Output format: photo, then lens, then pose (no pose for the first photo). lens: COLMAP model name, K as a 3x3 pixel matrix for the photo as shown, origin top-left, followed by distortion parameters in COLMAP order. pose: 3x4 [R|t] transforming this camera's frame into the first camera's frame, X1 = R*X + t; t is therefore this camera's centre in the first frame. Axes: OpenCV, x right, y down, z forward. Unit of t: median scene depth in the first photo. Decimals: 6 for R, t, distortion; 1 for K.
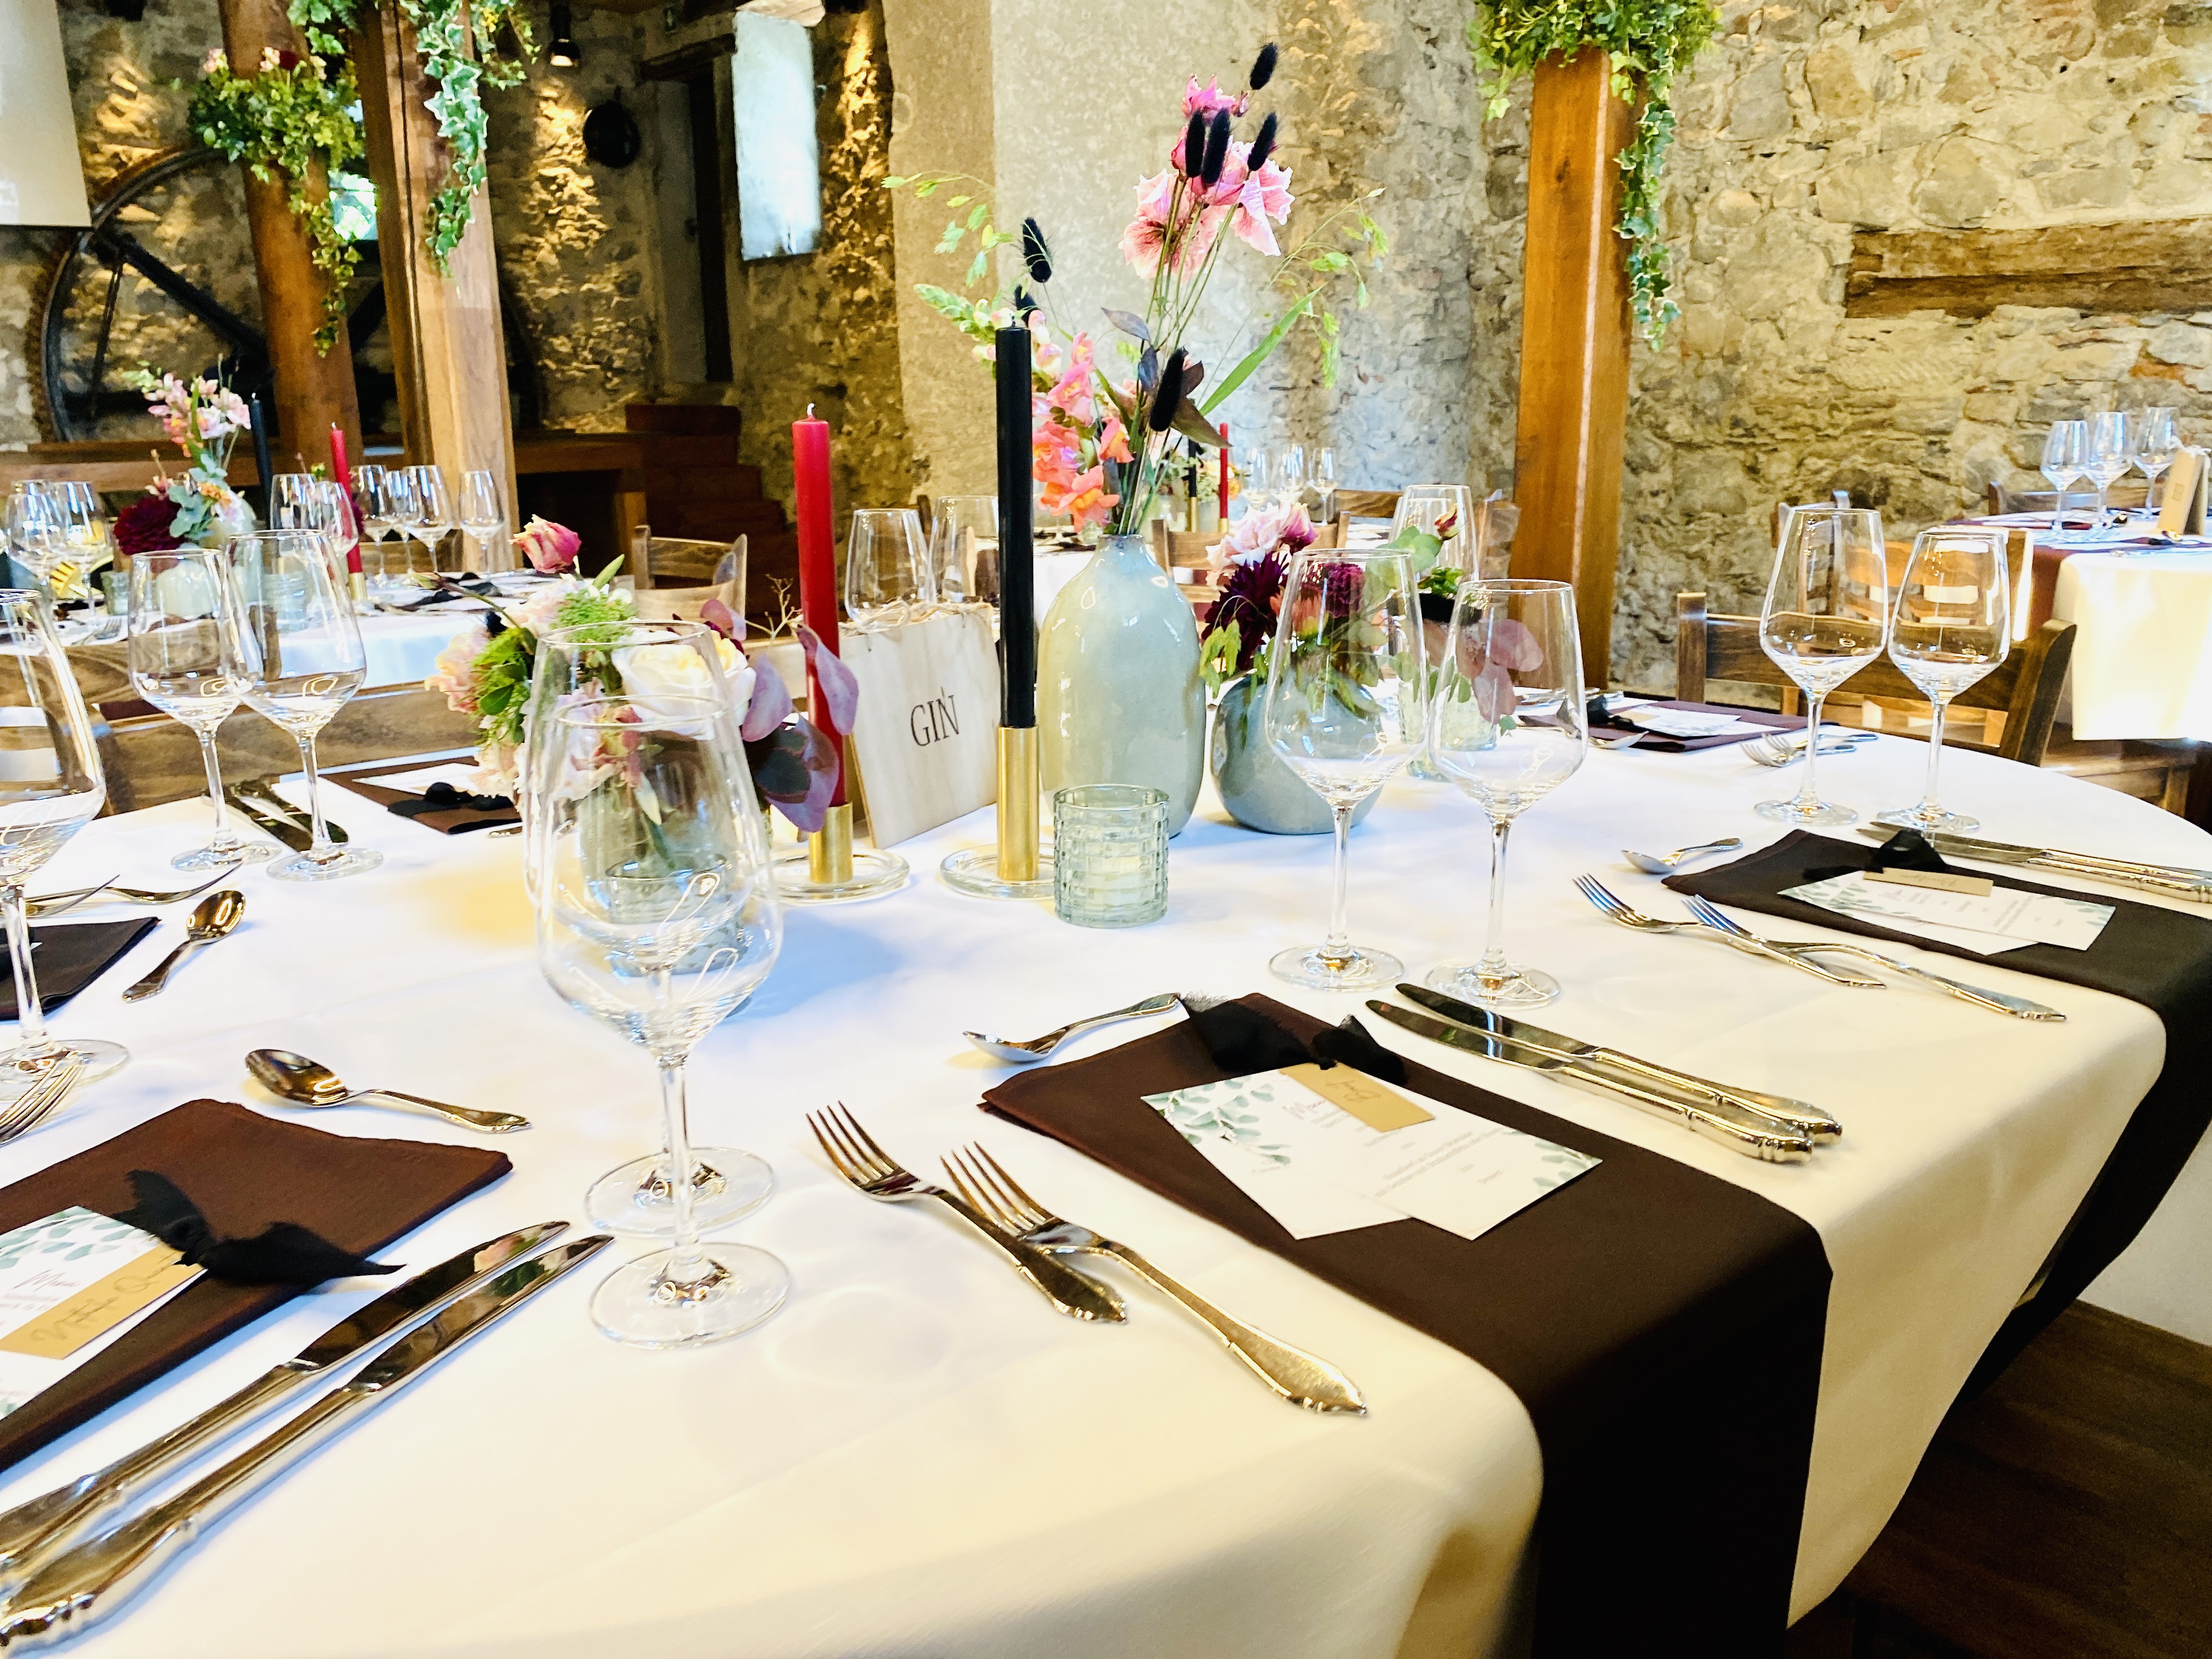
lens RADIAL K [[1692.7, 0, 1123.6], [0, 1692.7, 840.8], [0, 0, 1]] dist [0.021092, -0.021242]
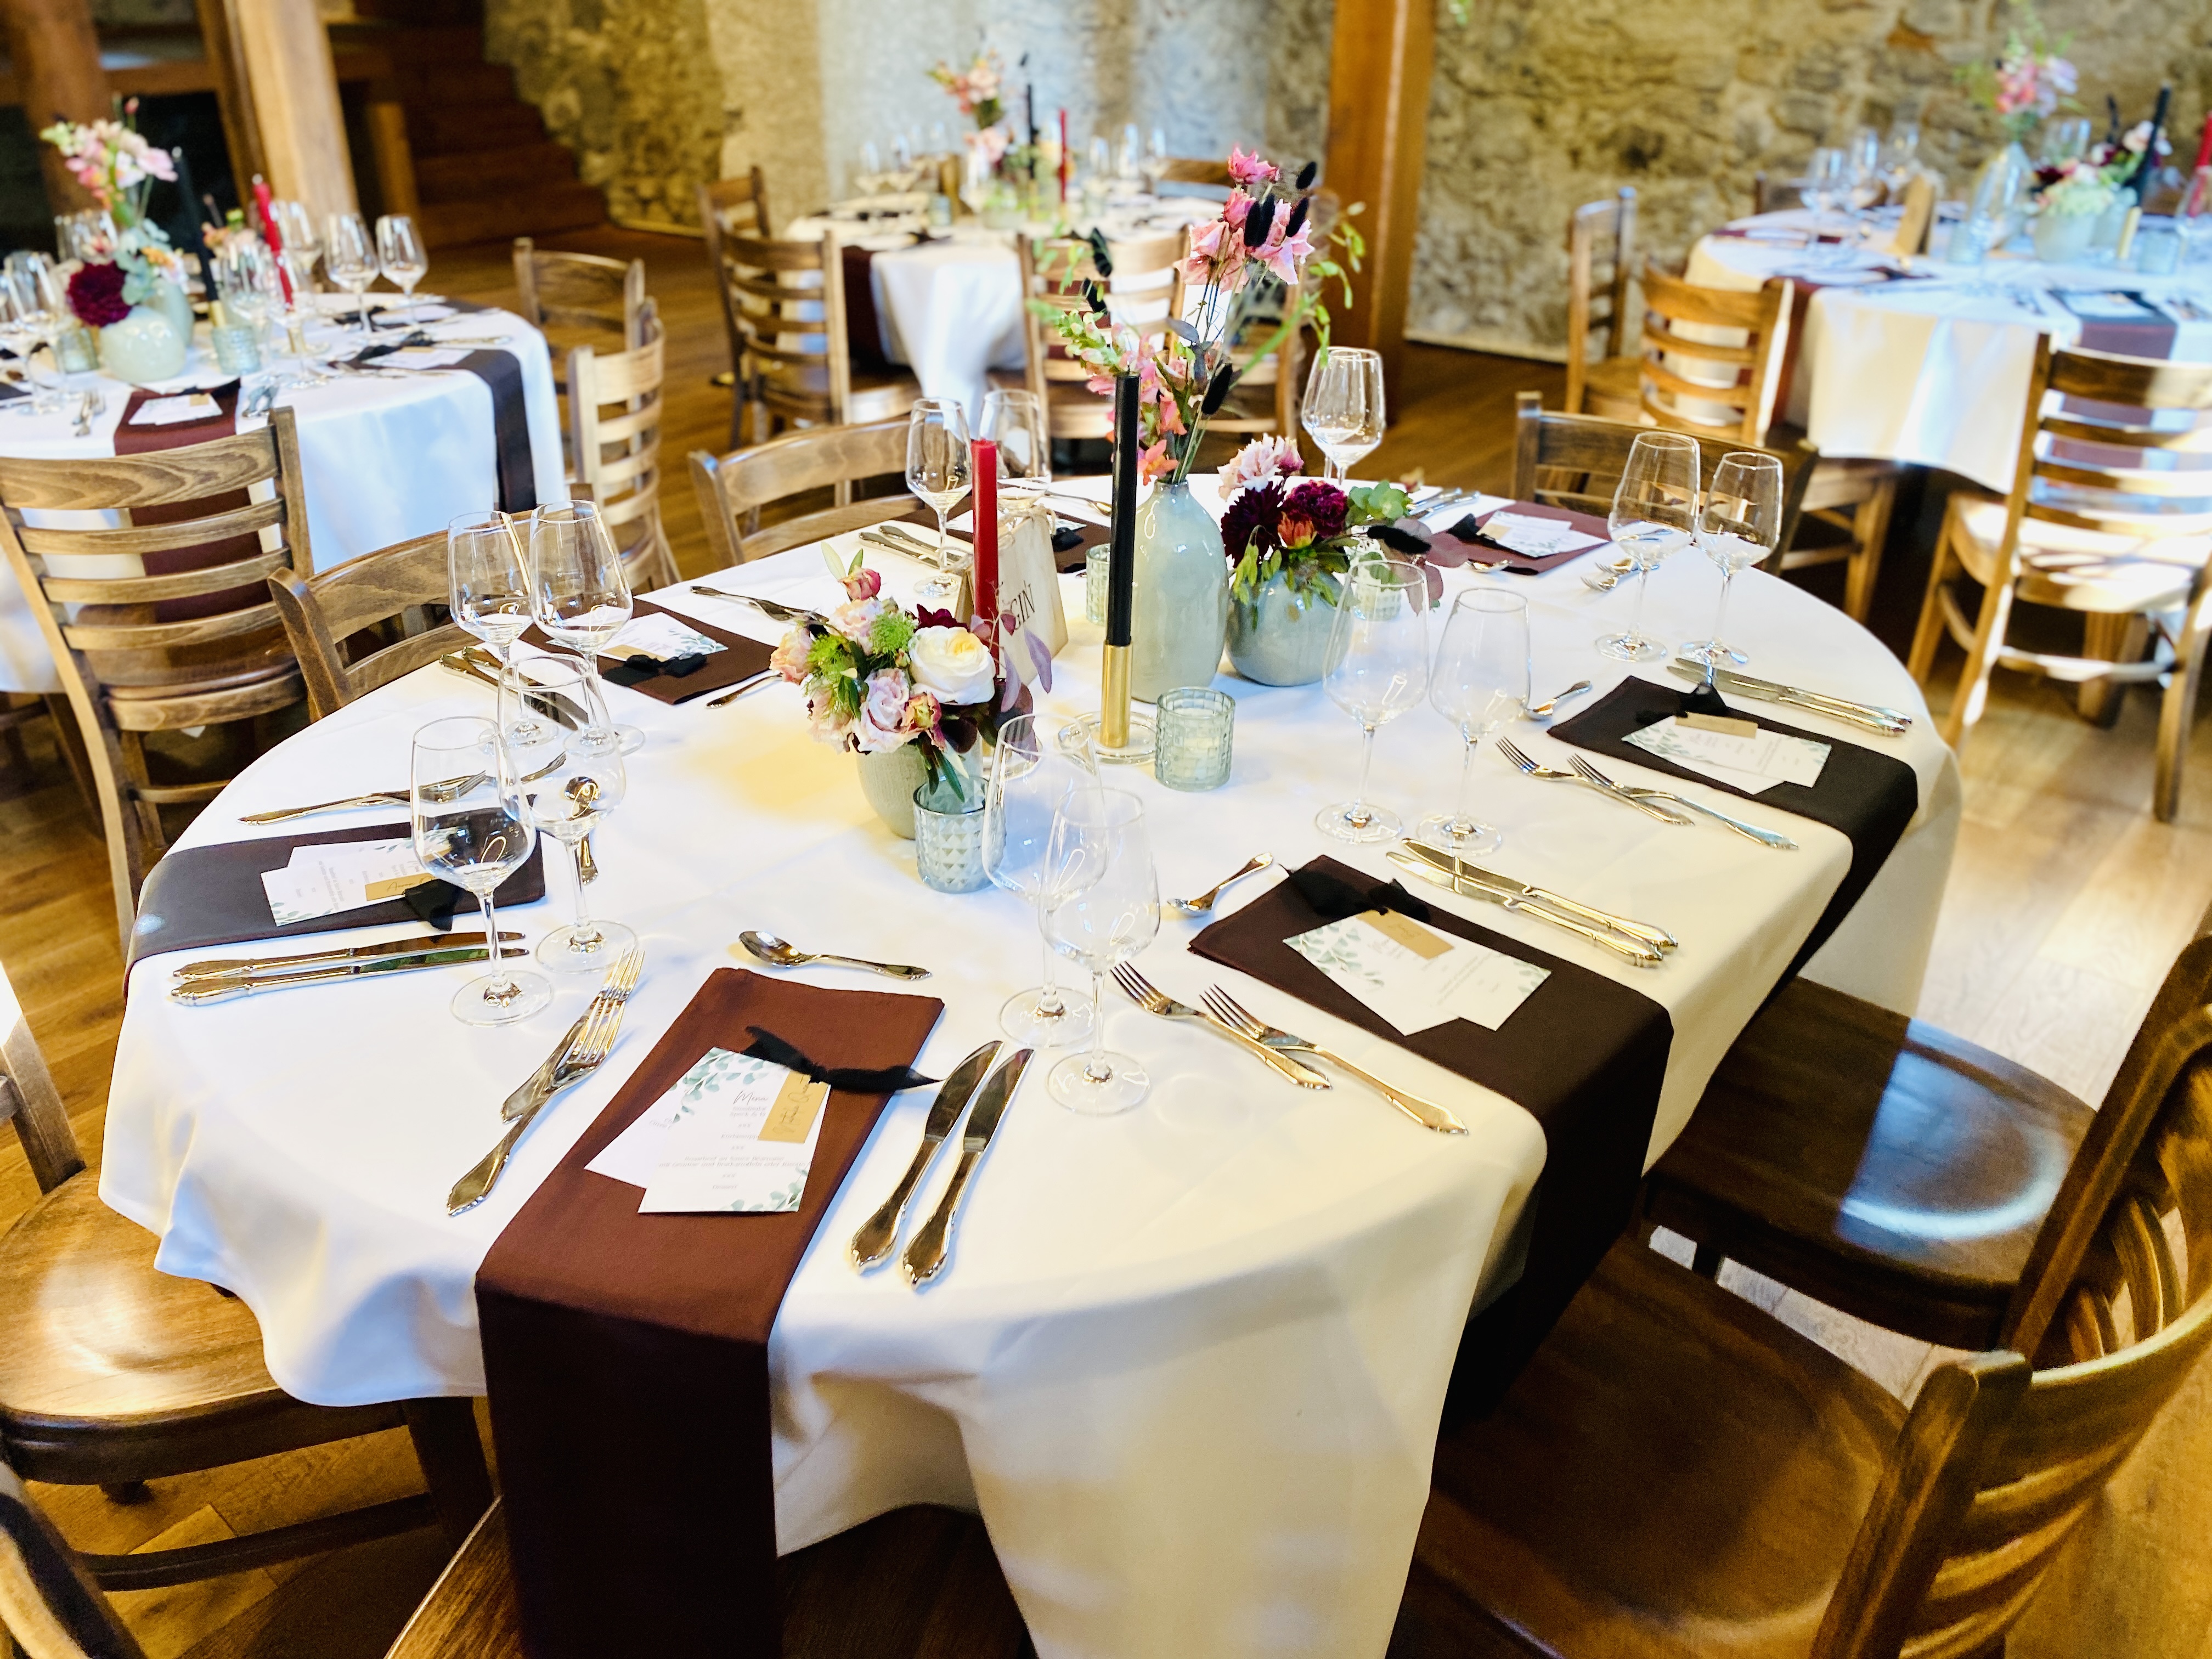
lens RADIAL K [[1692.7, 0, 1067.3], [0, 1692.7, 826.4], [0, 0, 1]] dist [0.021092, -0.021242]
pose [[0.993192, -0.044189, 0.107786, -0.053216], [0.017658, 0.971676, 0.235655, -0.050545], [-0.115146, -0.232147, 0.965841, -0.082506]]
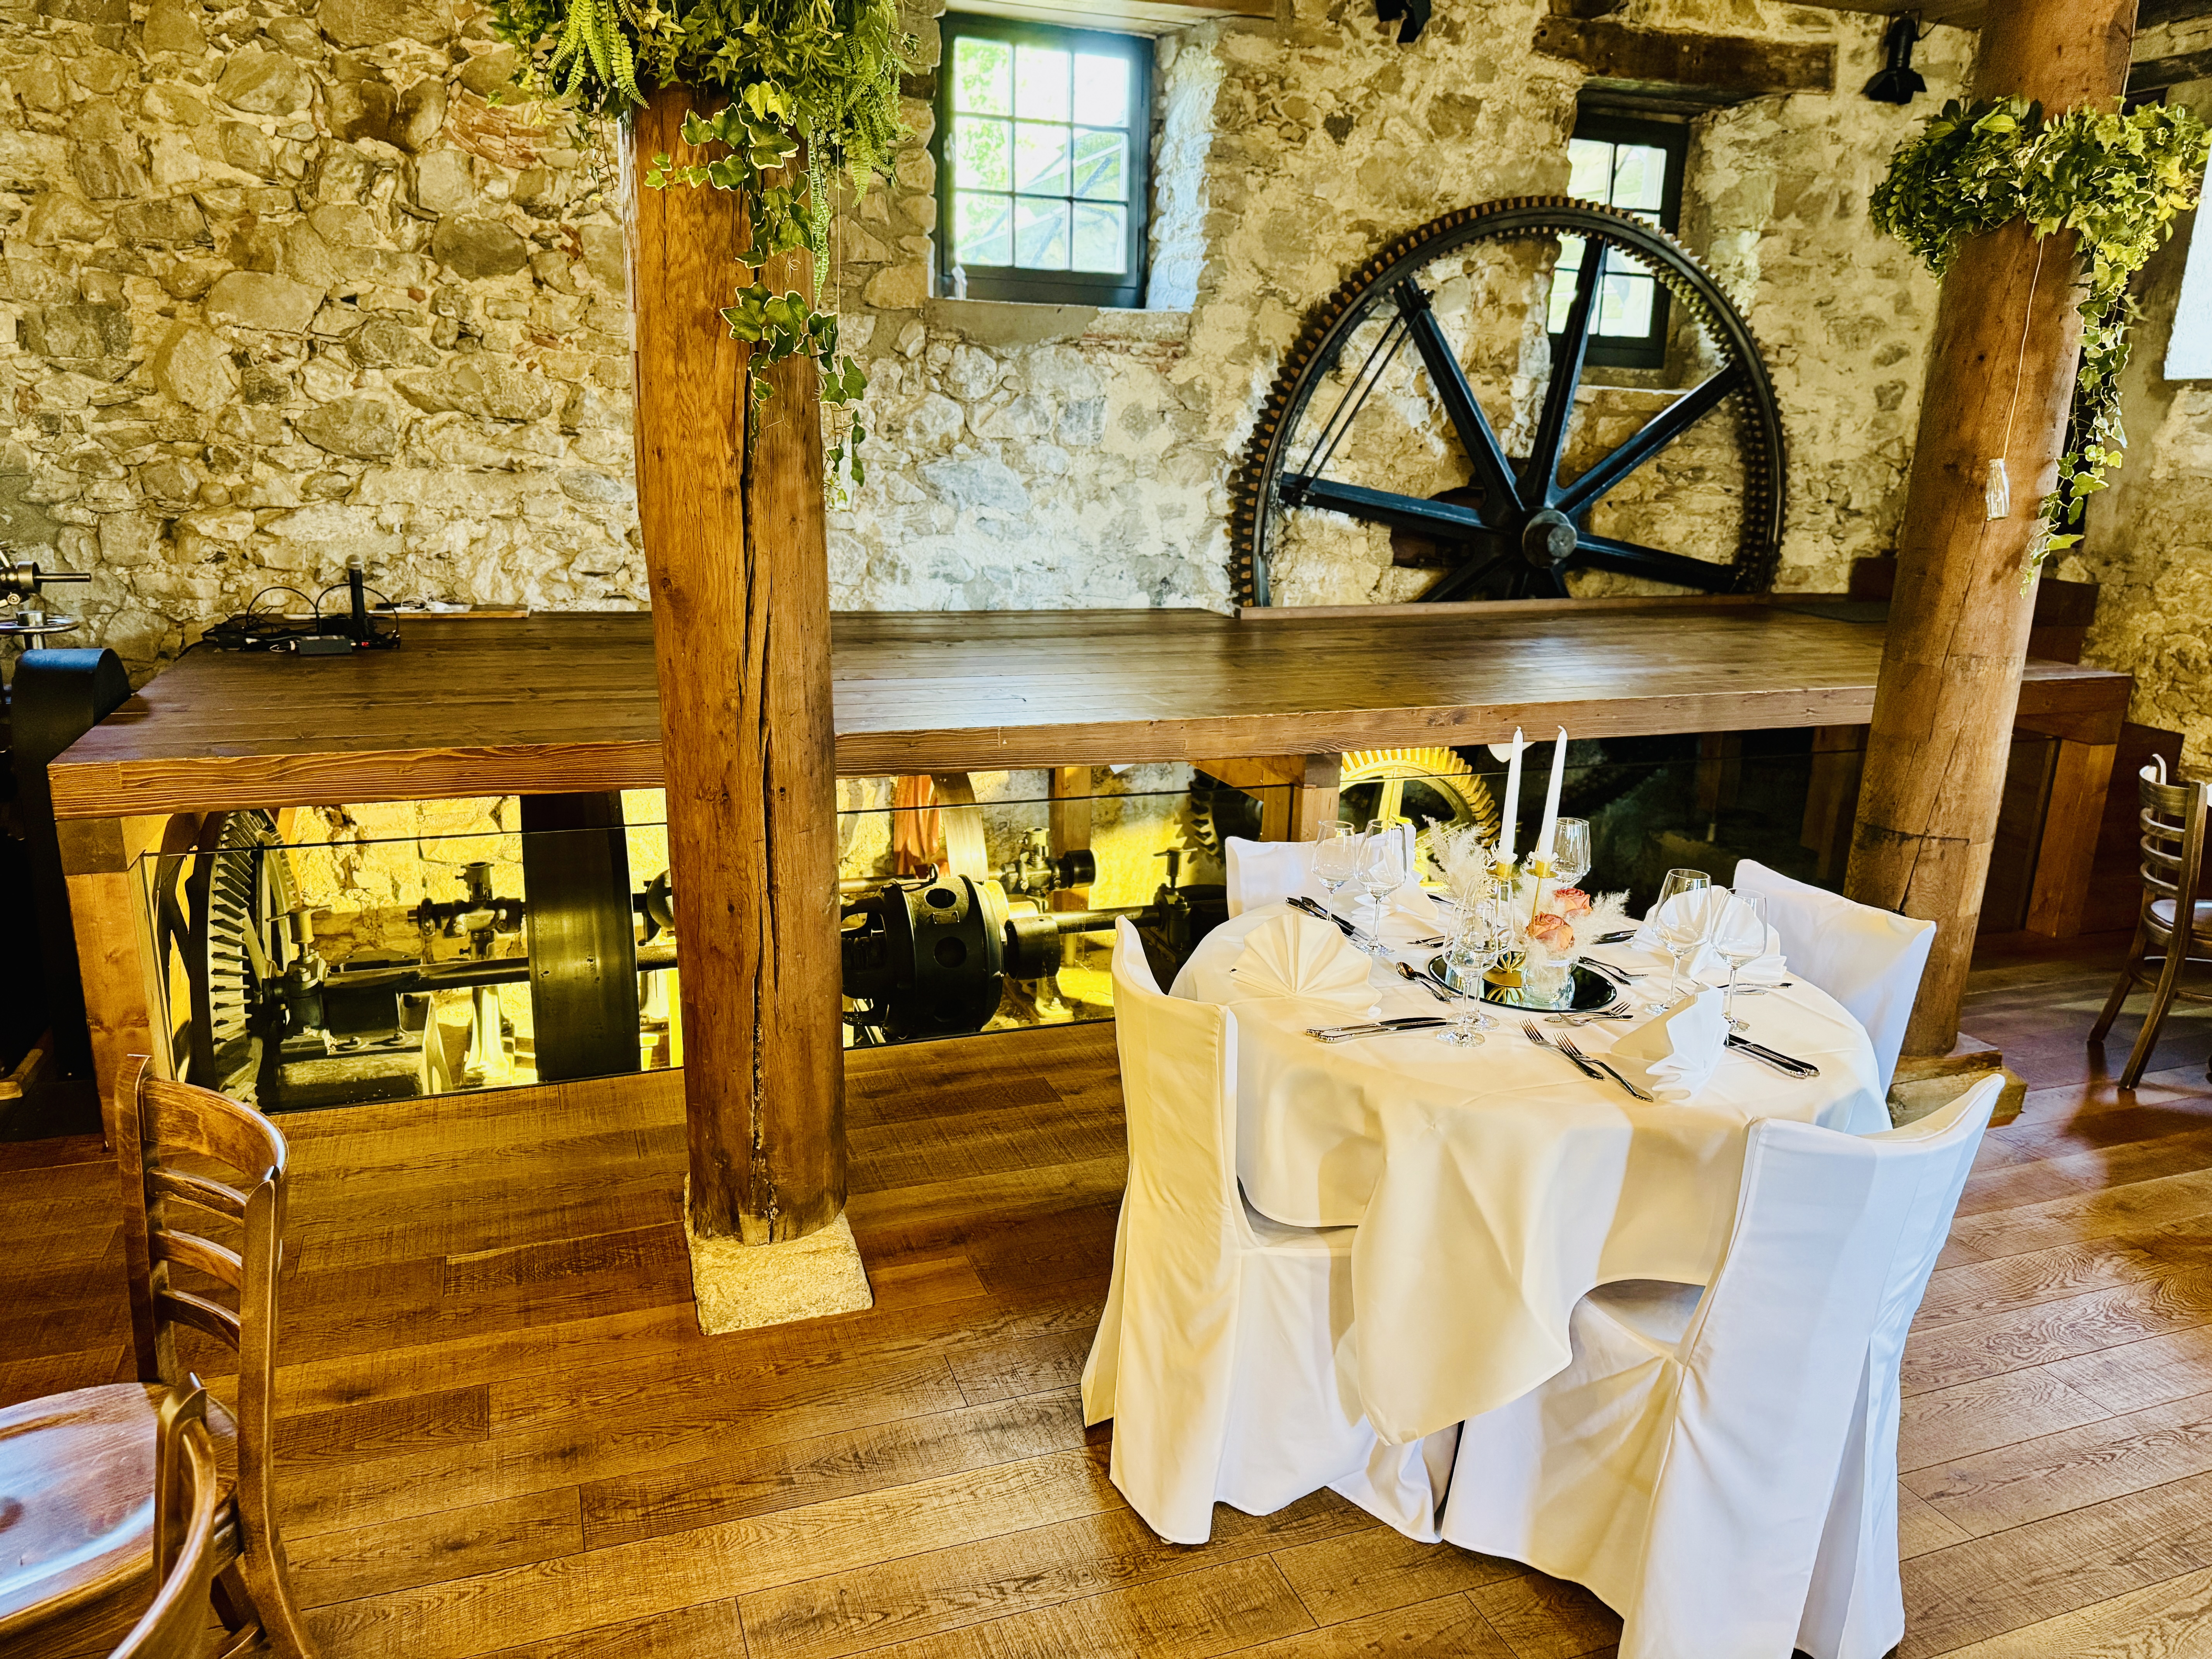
lens RADIAL K [[1539.2, 0, 1112.6], [0, 1539.2, 839.5], [0, 0, 1]] dist [0.042811, -0.052106]
pose [[0.937837, 0.128312, -0.322487, -0.732581], [-0.126759, 0.991595, 0.025904, -0.223080], [0.323100, 0.016585, 0.946219, 0.509421]]
